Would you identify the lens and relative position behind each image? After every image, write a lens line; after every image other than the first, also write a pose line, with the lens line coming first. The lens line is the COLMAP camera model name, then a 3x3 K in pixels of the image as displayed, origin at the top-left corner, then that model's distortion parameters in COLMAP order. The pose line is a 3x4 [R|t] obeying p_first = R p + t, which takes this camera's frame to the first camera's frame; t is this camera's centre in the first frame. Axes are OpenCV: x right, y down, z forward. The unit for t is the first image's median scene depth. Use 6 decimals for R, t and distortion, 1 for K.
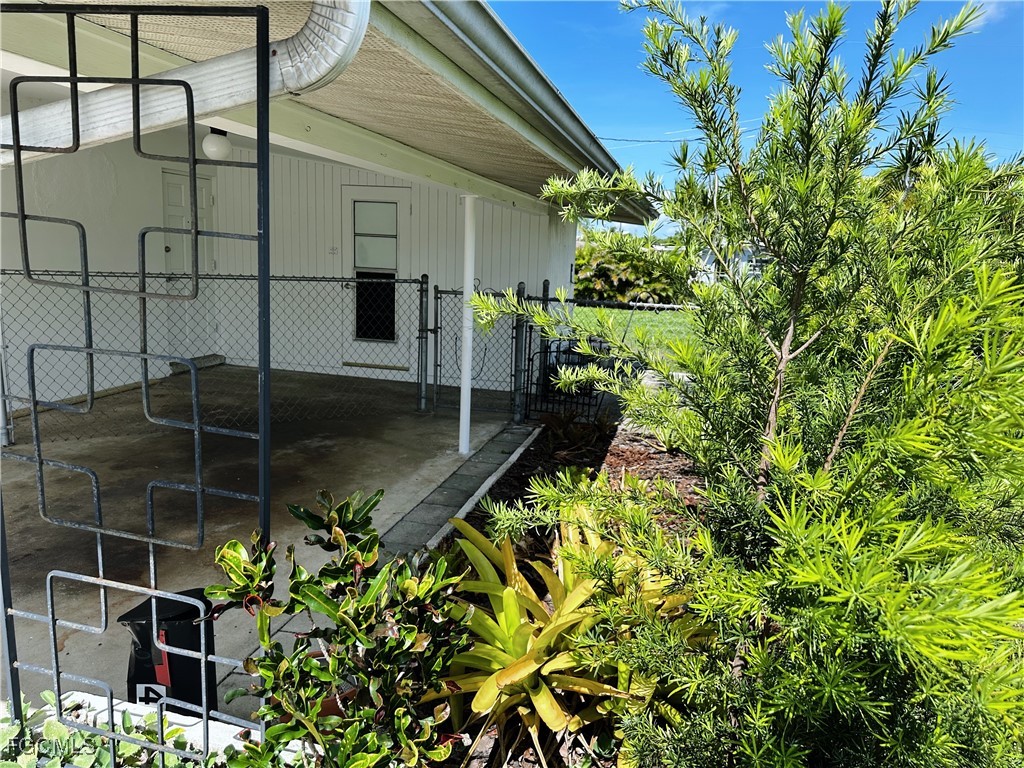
lens RADIAL K [[722.2, 0, 538.6], [0, 722.2, 381.6], [0, 0, 1]] dist [0.004973, 0.002349]
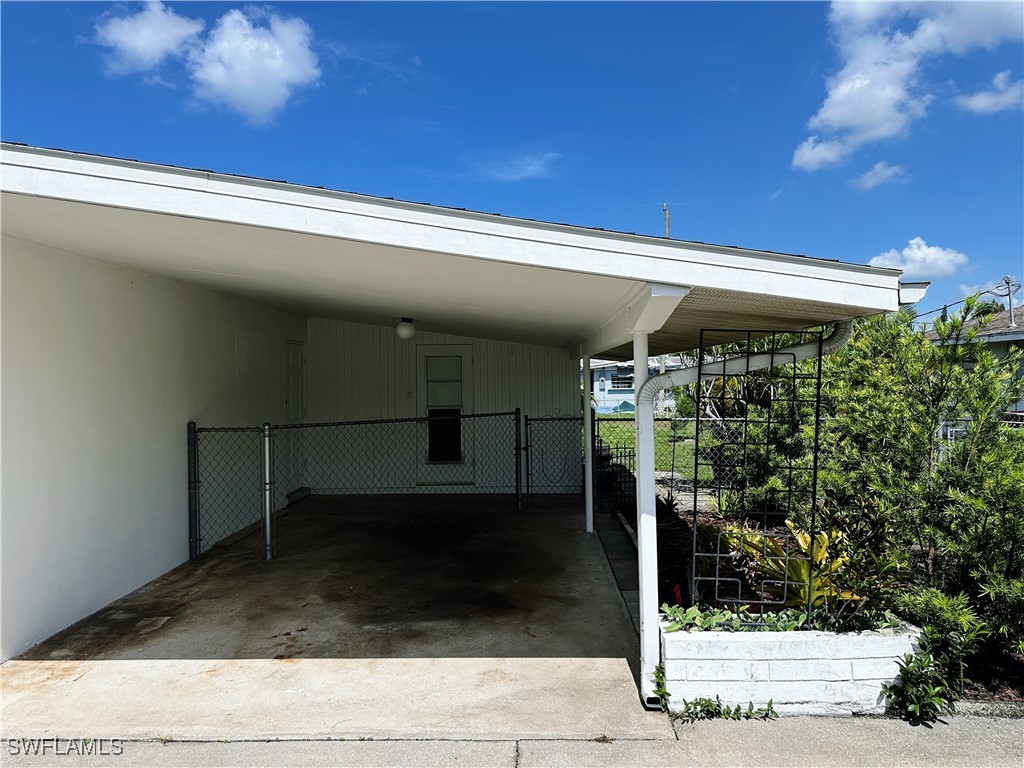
lens RADIAL K [[722.2, 0, 538.6], [0, 722.2, 381.6], [0, 0, 1]] dist [0.004973, 0.002349]
pose [[0.969109, -0.065379, 0.237810, -0.430468], [0.104483, 0.982257, -0.155737, 0.019542], [-0.223409, 0.175773, 0.958745, -0.322114]]
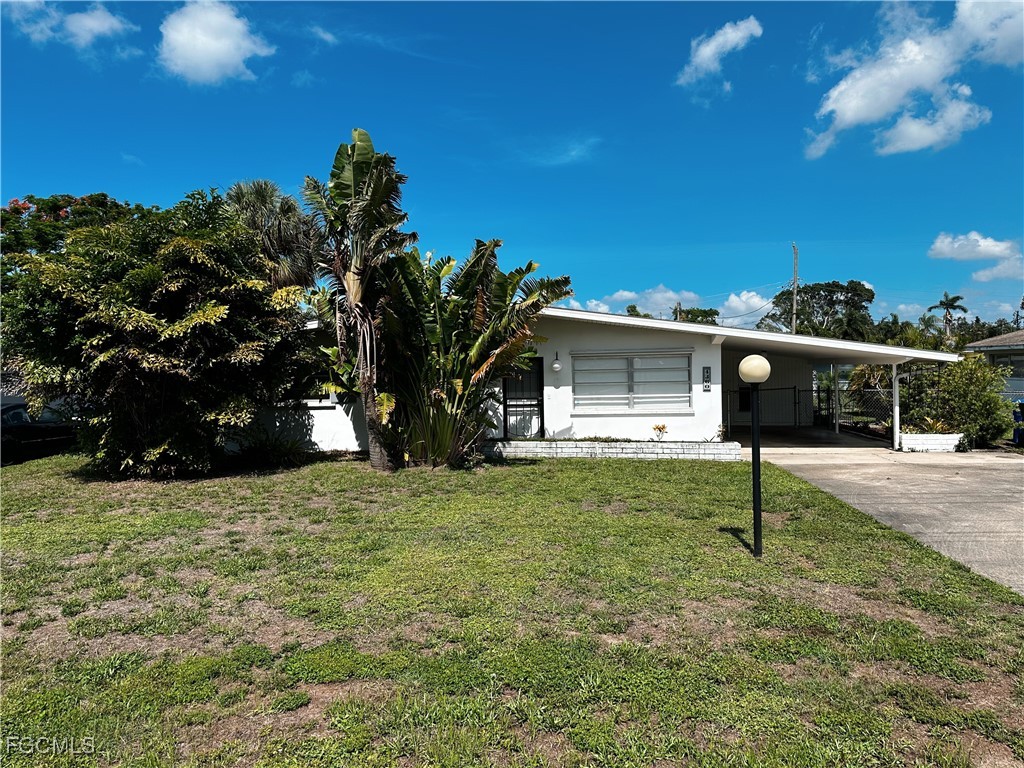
lens RADIAL K [[707.2, 0, 512.0], [0, 707.2, 384.0], [0, 0, 1]] dist [0.114743, -0.142759]
pose [[0.987433, -0.073100, 0.140119, -1.685618], [0.093231, 0.985327, -0.142961, 0.174017], [-0.127613, 0.154228, 0.979760, -1.832103]]
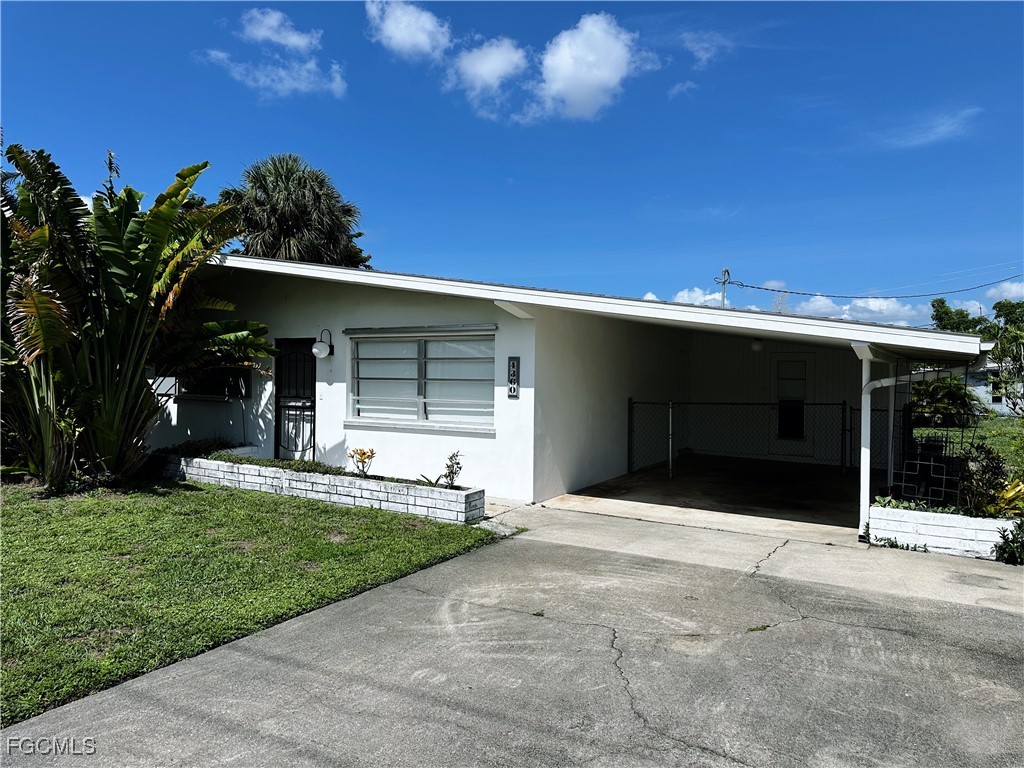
lens RADIAL K [[707.2, 0, 512.0], [0, 707.2, 384.0], [0, 0, 1]] dist [0.114743, -0.142759]
pose [[0.955580, -0.035537, -0.292581, -0.421040], [-0.014005, 0.986108, -0.165515, 0.126717], [0.294399, 0.162261, 0.941807, -0.982476]]
